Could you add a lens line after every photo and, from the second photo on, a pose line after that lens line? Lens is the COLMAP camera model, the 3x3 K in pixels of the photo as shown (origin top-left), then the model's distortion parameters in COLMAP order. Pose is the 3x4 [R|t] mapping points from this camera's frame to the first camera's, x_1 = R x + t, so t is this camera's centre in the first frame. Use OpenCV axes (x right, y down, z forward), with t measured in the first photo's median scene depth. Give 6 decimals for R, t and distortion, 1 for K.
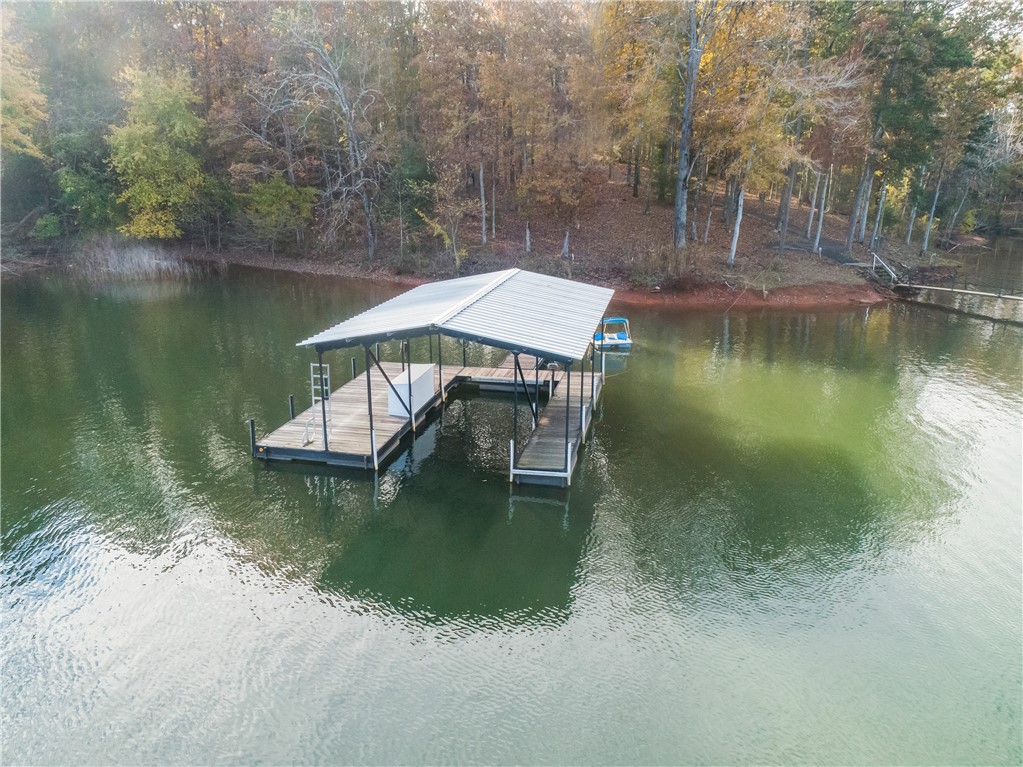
lens RADIAL K [[805.8, 0, 511.5], [0, 805.8, 383.5], [0, 0, 1]] dist [-0.020497, 0.007932]
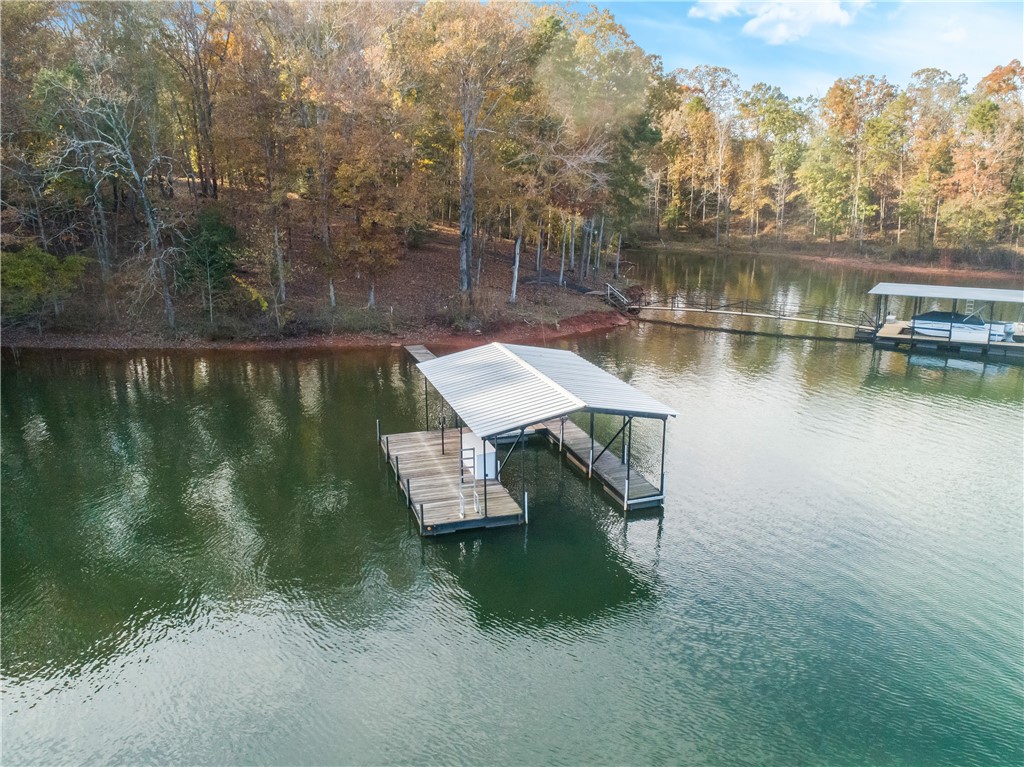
lens RADIAL K [[806.6, 0, 512.0], [0, 806.6, 383.5], [0, 0, 1]] dist [-0.020497, 0.007932]
pose [[0.873521, -0.132687, 0.468354, -0.670116], [0.138453, 0.990118, 0.022279, -0.126464], [-0.466682, 0.045384, 0.883260, -0.102127]]
